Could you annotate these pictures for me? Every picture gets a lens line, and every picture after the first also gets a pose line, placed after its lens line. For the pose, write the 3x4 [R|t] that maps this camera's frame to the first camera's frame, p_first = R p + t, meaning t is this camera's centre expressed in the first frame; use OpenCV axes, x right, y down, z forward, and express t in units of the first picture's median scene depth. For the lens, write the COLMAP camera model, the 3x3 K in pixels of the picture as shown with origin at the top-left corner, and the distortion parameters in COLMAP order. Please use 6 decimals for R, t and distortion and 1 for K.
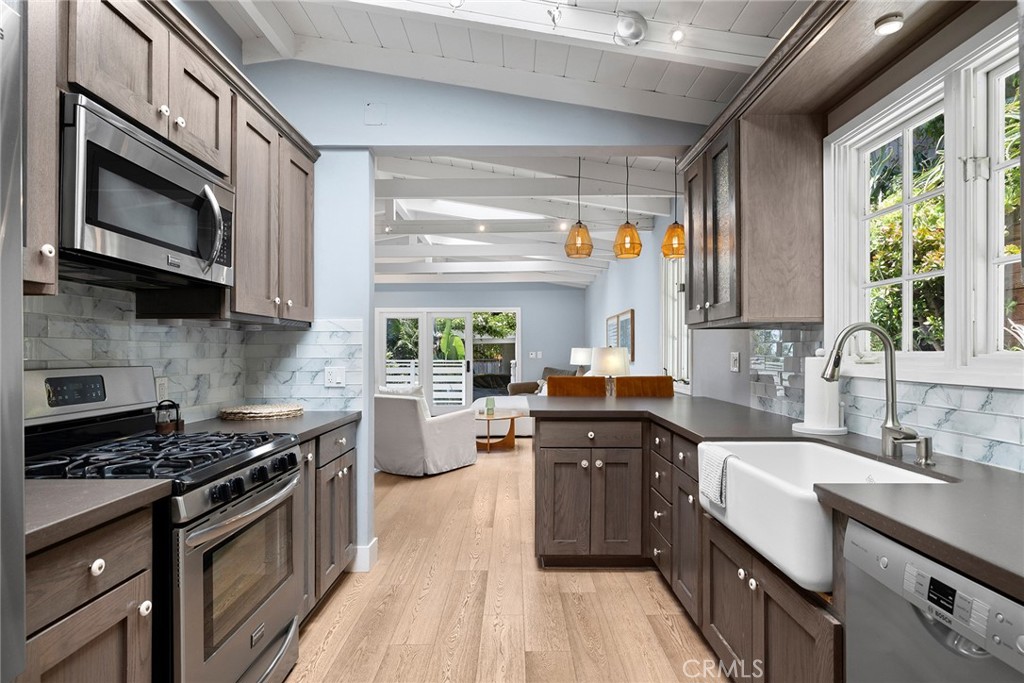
lens RADIAL K [[531.7, 0, 512.0], [0, 531.7, 341.5], [0, 0, 1]] dist [0.000649, 0.000046]
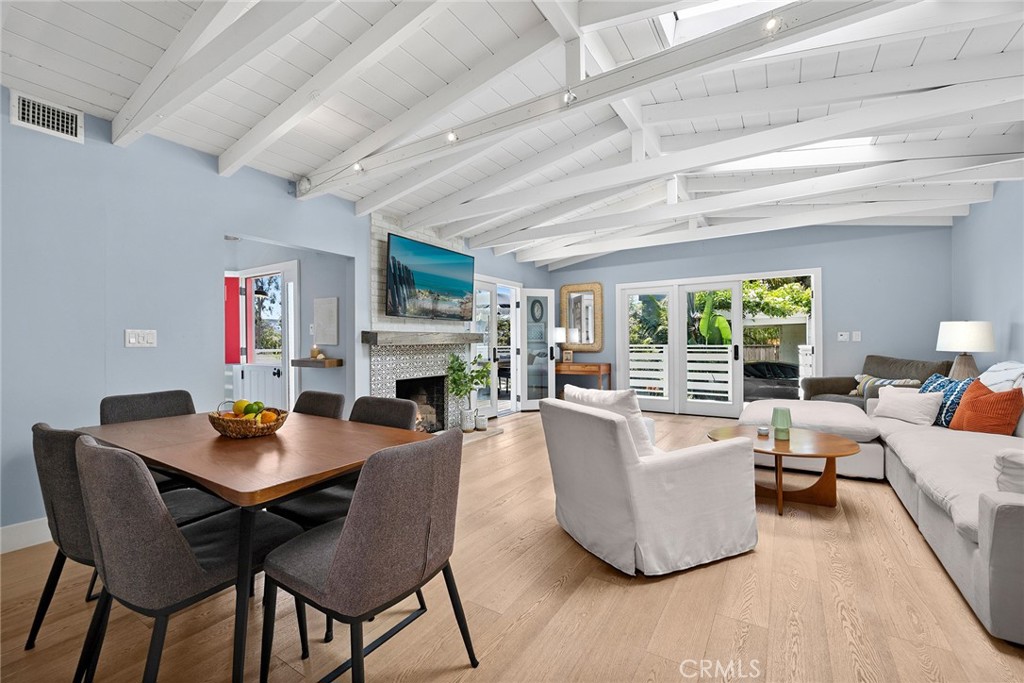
lens RADIAL K [[430.5, 0, 512.0], [0, 430.5, 341.5], [0, 0, 1]] dist [-0.001450, -0.000071]
pose [[0.846039, -0.004442, -0.533102, -0.021637], [0.016902, 0.999686, 0.018493, 0.011917], [0.532853, -0.024657, 0.845849, 0.262085]]
